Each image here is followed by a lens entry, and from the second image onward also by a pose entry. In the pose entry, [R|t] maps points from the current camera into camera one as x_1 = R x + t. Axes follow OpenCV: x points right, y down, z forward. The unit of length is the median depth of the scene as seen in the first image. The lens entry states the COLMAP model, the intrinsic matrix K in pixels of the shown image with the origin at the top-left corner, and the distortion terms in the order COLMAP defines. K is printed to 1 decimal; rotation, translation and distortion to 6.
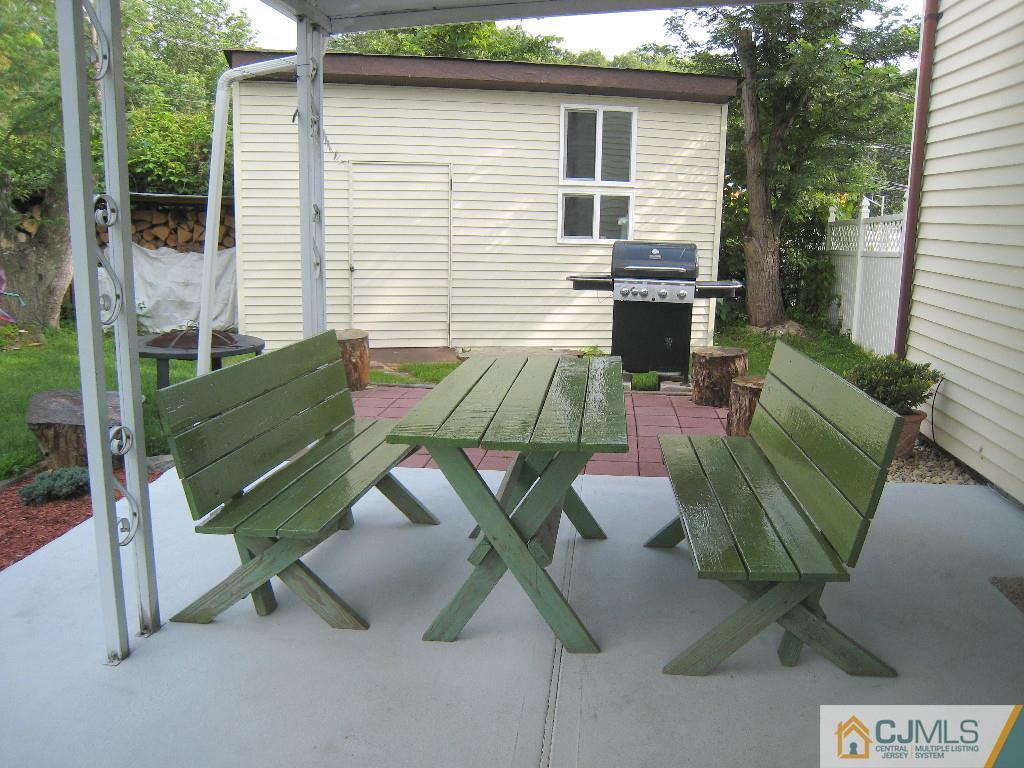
lens RADIAL K [[839.7, 0, 512.0], [0, 839.7, 384.0], [0, 0, 1]] dist [-0.151450, 0.116599]
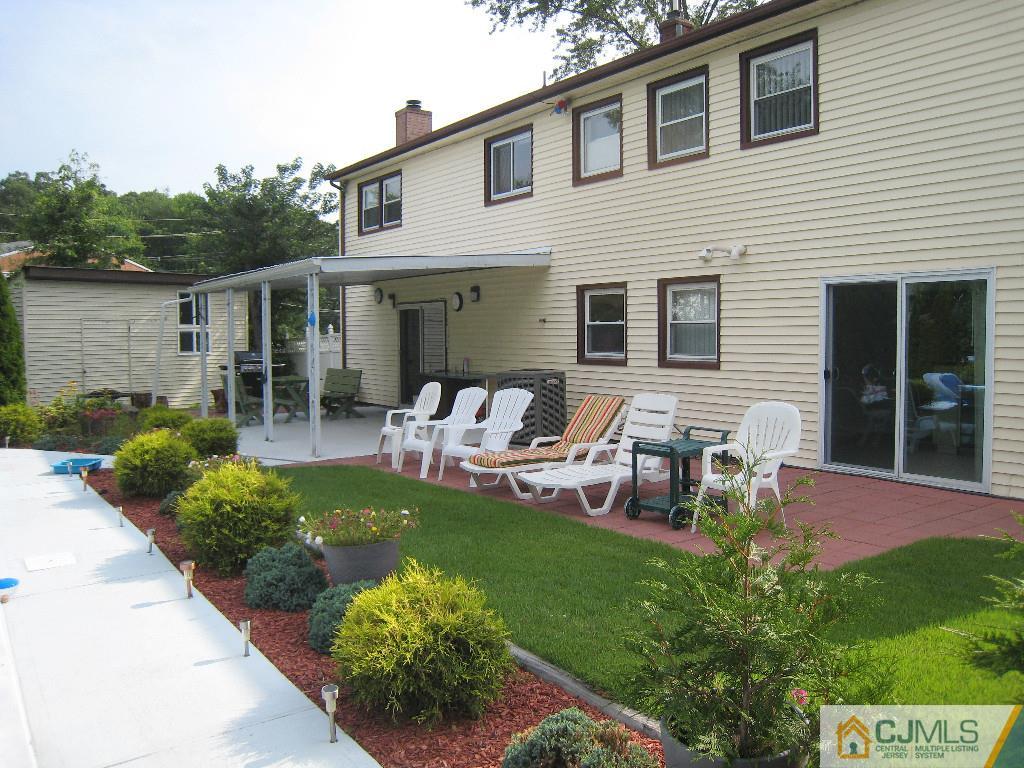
lens RADIAL K [[839.7, 0, 512.0], [0, 839.7, 384.0], [0, 0, 1]] dist [-0.151450, 0.116599]
pose [[0.747833, -0.059576, 0.661208, -0.693227], [0.146836, 0.986142, -0.077219, 0.187714], [-0.647445, 0.154836, 0.746218, -1.082943]]
